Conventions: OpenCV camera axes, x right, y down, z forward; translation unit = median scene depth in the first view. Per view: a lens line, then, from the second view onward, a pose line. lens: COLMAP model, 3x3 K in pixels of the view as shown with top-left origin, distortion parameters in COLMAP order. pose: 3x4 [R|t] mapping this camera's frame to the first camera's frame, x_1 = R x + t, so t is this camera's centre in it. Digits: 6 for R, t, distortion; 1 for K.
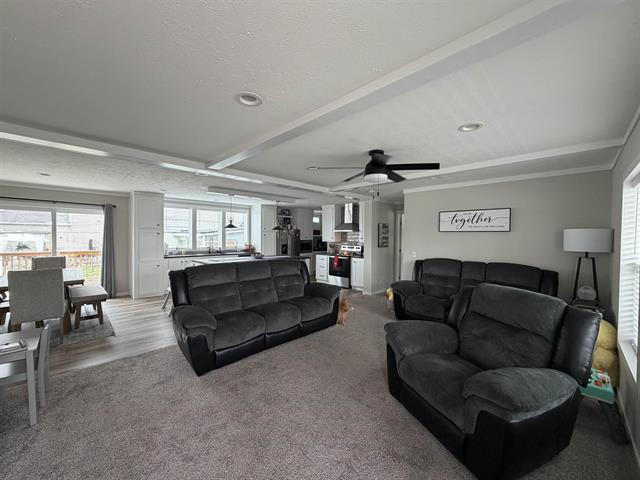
lens RADIAL K [[256.1, 0, 319.1], [0, 256.1, 240.9], [0, 0, 1]] dist [0.003114, 0.000086]
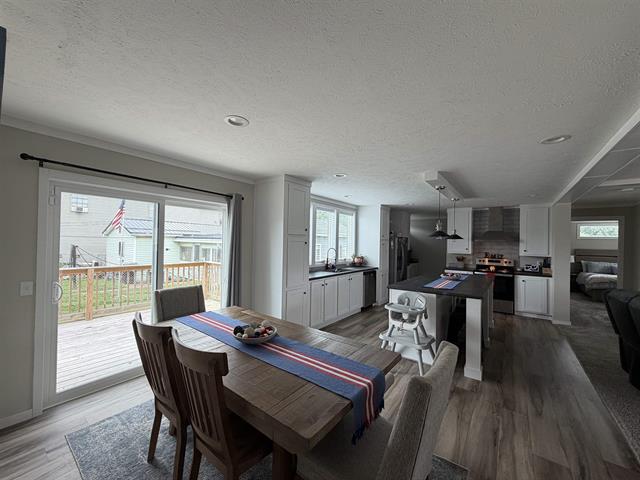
lens RADIAL K [[256.1, 0, 321.4], [0, 256.1, 240.3], [0, 0, 1]] dist [0.003114, 0.000086]
pose [[0.988100, 0.013433, 0.153226, -0.575327], [-0.009476, 0.999603, -0.026525, -0.014595], [-0.153522, 0.024757, 0.987835, 0.295764]]
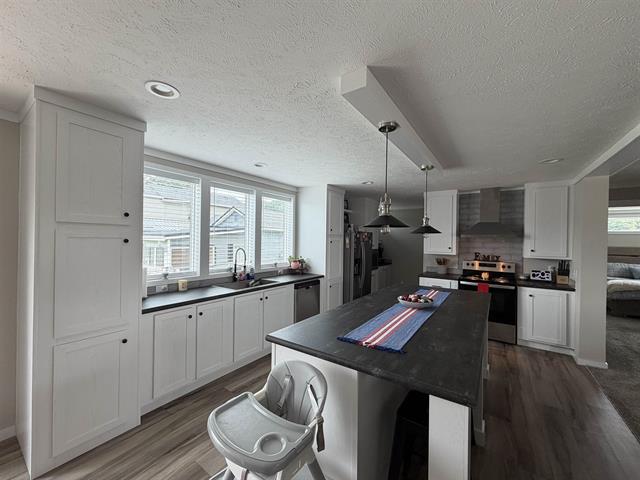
lens RADIAL K [[256.1, 0, 321.0], [0, 256.1, 240.3], [0, 0, 1]] dist [0.003114, 0.000086]
pose [[0.982613, 0.007944, 0.185497, -0.372780], [-0.005653, 0.999901, -0.012879, -0.021817], [-0.185581, 0.011607, 0.982560, 0.531416]]
